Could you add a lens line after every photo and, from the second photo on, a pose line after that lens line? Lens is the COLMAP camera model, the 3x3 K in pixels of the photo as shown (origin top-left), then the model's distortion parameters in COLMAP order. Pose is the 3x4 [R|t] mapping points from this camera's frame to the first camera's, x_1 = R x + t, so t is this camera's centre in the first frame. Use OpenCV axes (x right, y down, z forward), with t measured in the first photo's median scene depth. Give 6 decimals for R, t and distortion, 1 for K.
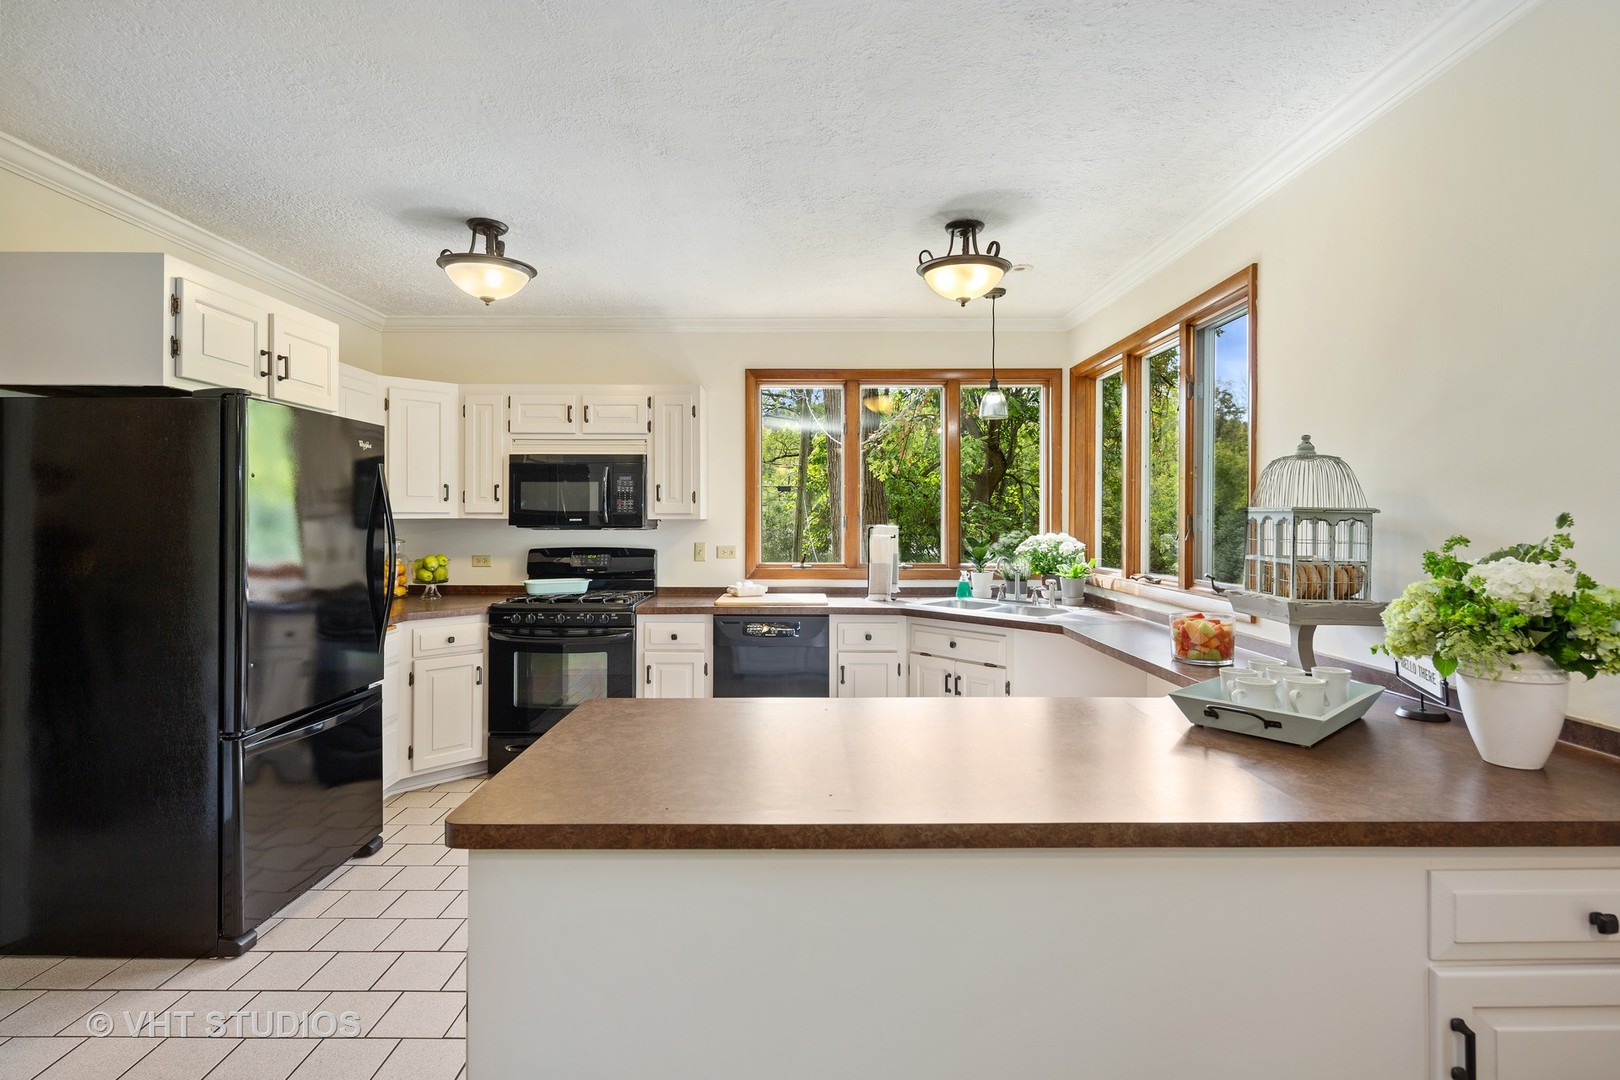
lens RADIAL K [[772.3, 0, 809.1], [0, 772.3, 525.3], [0, 0, 1]] dist [0.000850, -0.000012]
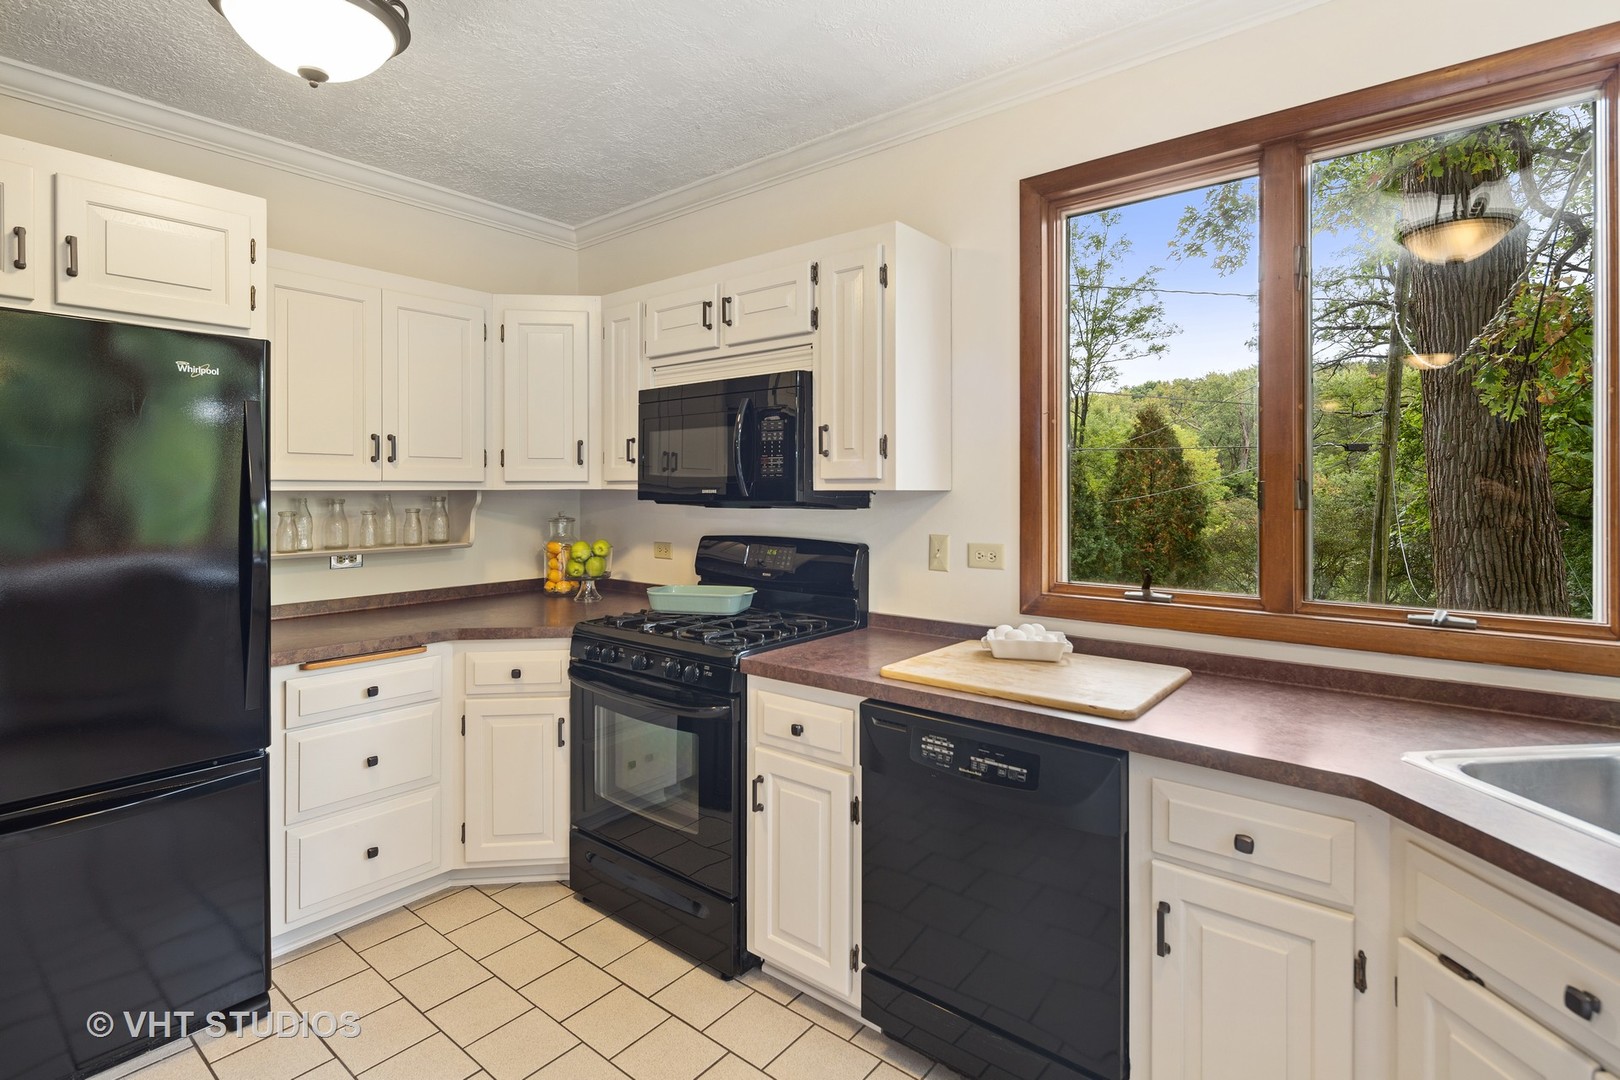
lens RADIAL K [[772.3, 0, 819.1], [0, 772.3, 496.1], [0, 0, 1]] dist [0.000850, -0.000012]
pose [[0.774980, 0.003314, -0.631977, 0.136262], [-0.004233, 0.999991, 0.000053, -0.003951], [0.631972, 0.002634, 0.774987, 0.585233]]
